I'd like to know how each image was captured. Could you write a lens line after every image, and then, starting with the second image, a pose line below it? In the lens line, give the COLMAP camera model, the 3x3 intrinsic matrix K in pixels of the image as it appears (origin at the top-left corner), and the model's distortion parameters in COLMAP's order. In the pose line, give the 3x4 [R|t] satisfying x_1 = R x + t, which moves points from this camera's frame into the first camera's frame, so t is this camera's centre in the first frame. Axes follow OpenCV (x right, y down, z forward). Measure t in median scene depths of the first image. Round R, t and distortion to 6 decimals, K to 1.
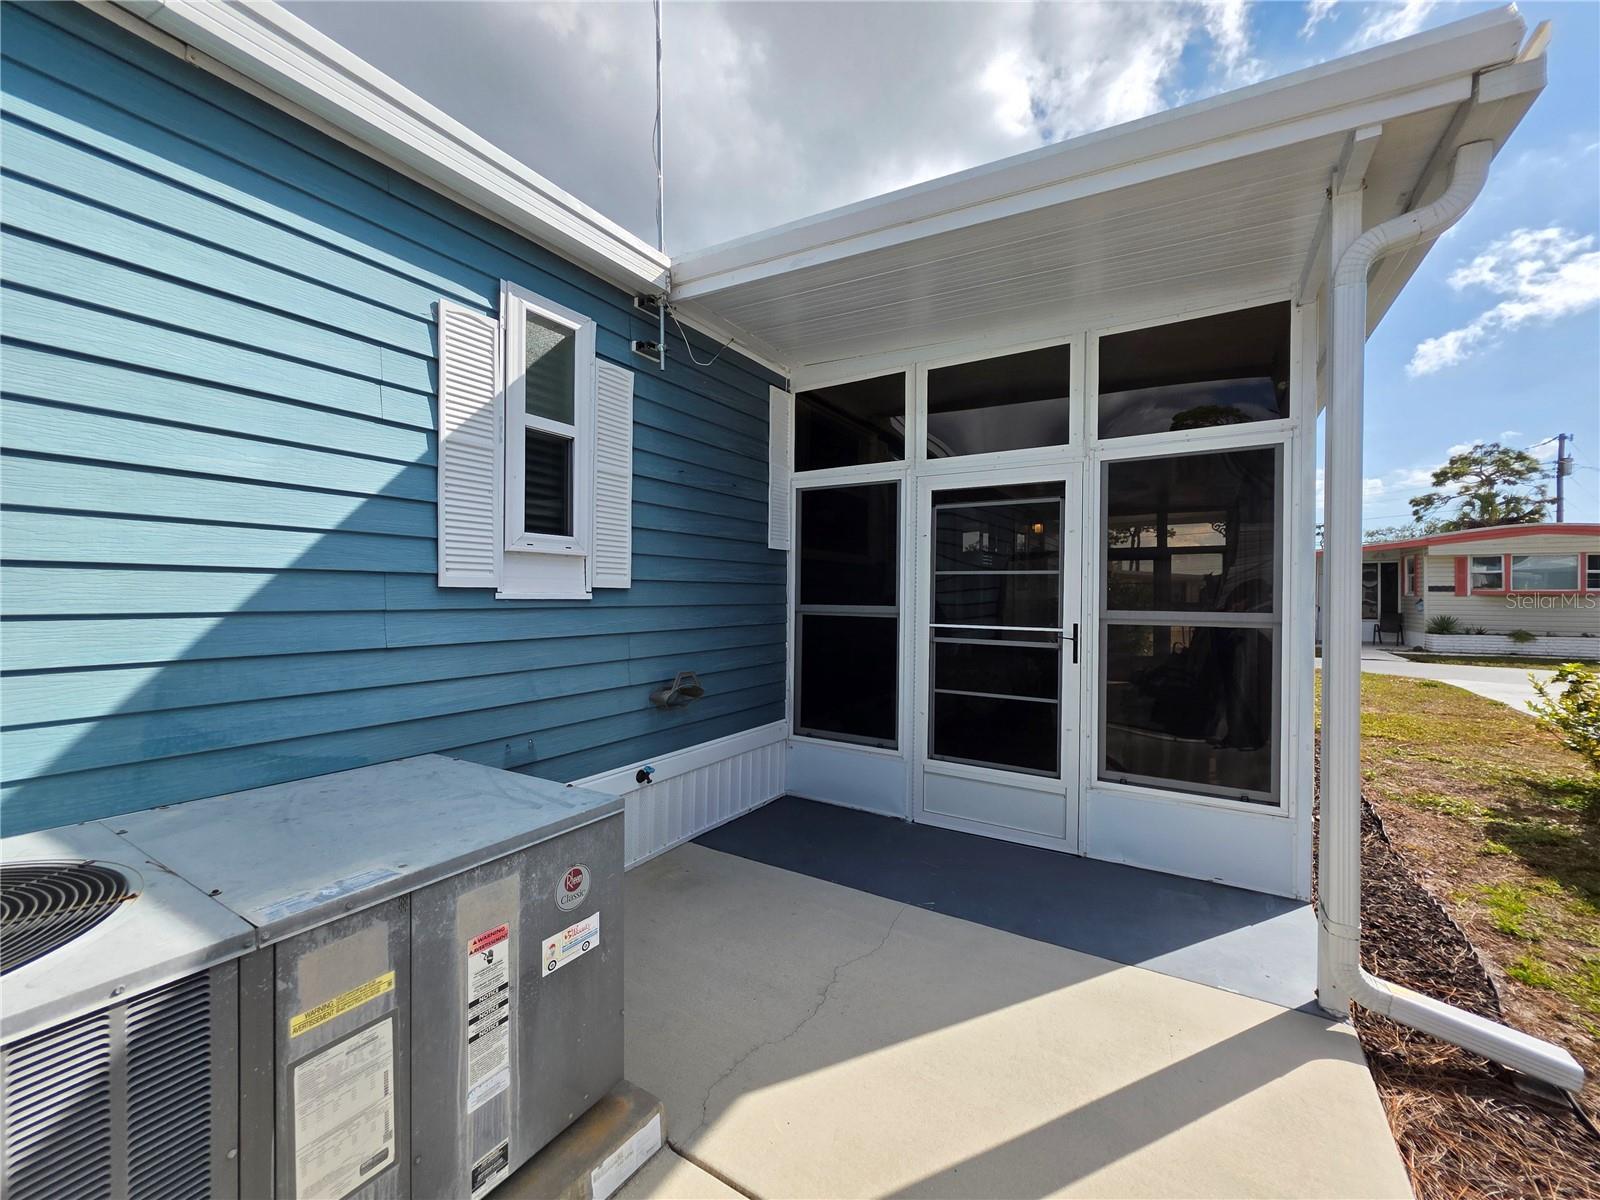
lens RADIAL K [[645.8, 0, 802.7], [0, 645.8, 592.9], [0, 0, 1]] dist [0.000445, -0.000175]
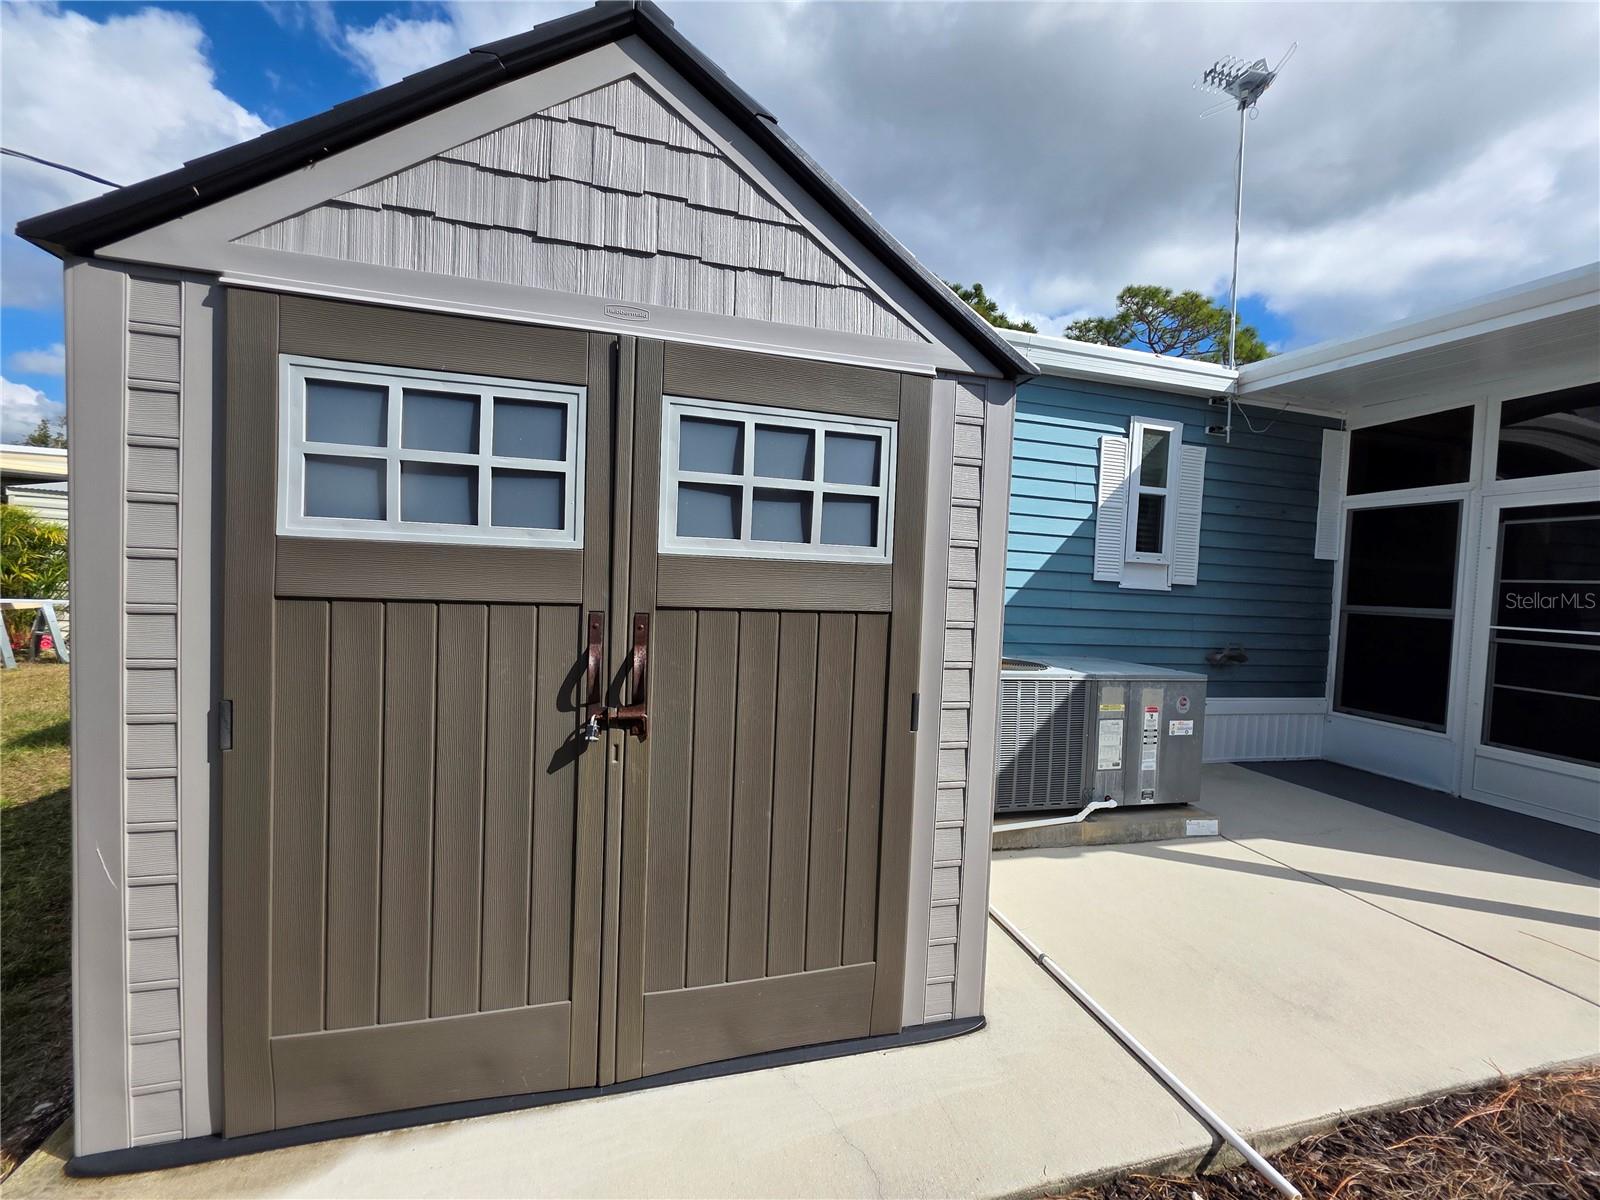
lens RADIAL K [[645.8, 0, 799.5], [0, 645.8, 600.2], [0, 0, 1]] dist [0.000445, -0.000175]
pose [[0.727645, 0.044438, -0.684513, 0.108102], [-0.041641, 0.998921, 0.020584, 0.036928], [0.684688, 0.013526, 0.728710, -0.804430]]
